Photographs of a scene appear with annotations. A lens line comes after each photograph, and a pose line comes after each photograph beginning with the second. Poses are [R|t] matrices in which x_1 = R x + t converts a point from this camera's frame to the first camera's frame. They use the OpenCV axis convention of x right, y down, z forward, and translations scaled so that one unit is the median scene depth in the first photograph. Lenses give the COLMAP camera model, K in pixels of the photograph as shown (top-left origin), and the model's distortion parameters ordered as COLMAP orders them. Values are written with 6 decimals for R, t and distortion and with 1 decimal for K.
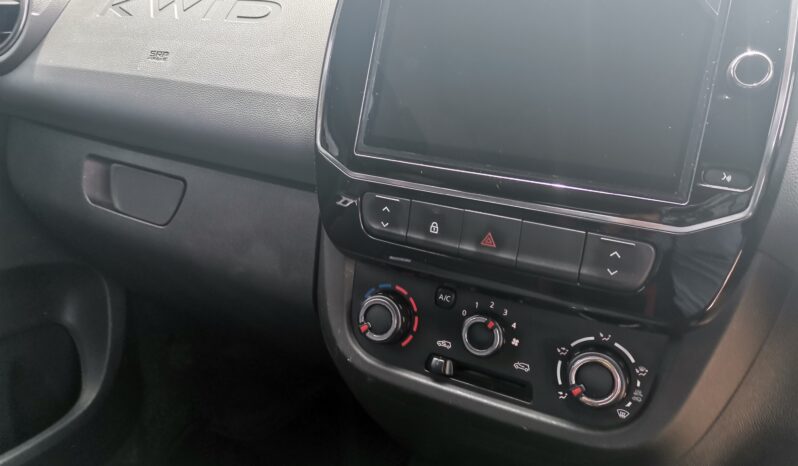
lens RADIAL K [[578.2, 0, 399.0], [0, 578.2, 233.0], [0, 0, 1]] dist [0.003809, -0.003887]
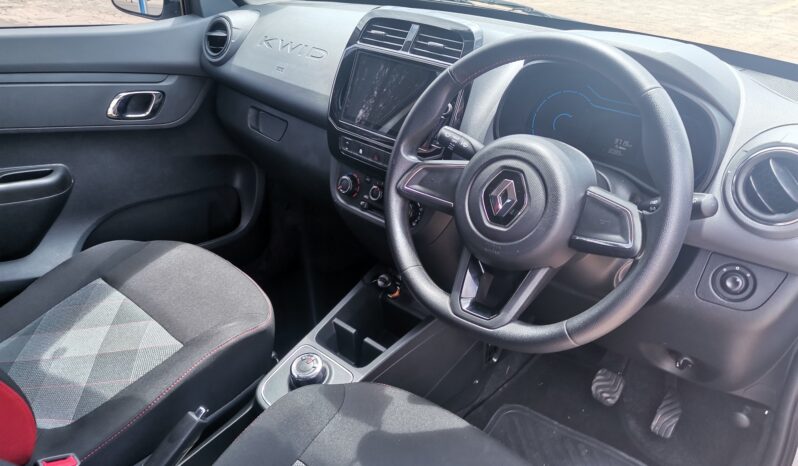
lens RADIAL K [[578.2, 0, 399.0], [0, 578.2, 233.0], [0, 0, 1]] dist [0.003809, -0.003887]
pose [[0.962848, 0.133601, -0.234681, 0.780255], [-0.105065, 0.985905, 0.130206, -0.003263], [0.248769, -0.100712, 0.963313, -1.370083]]
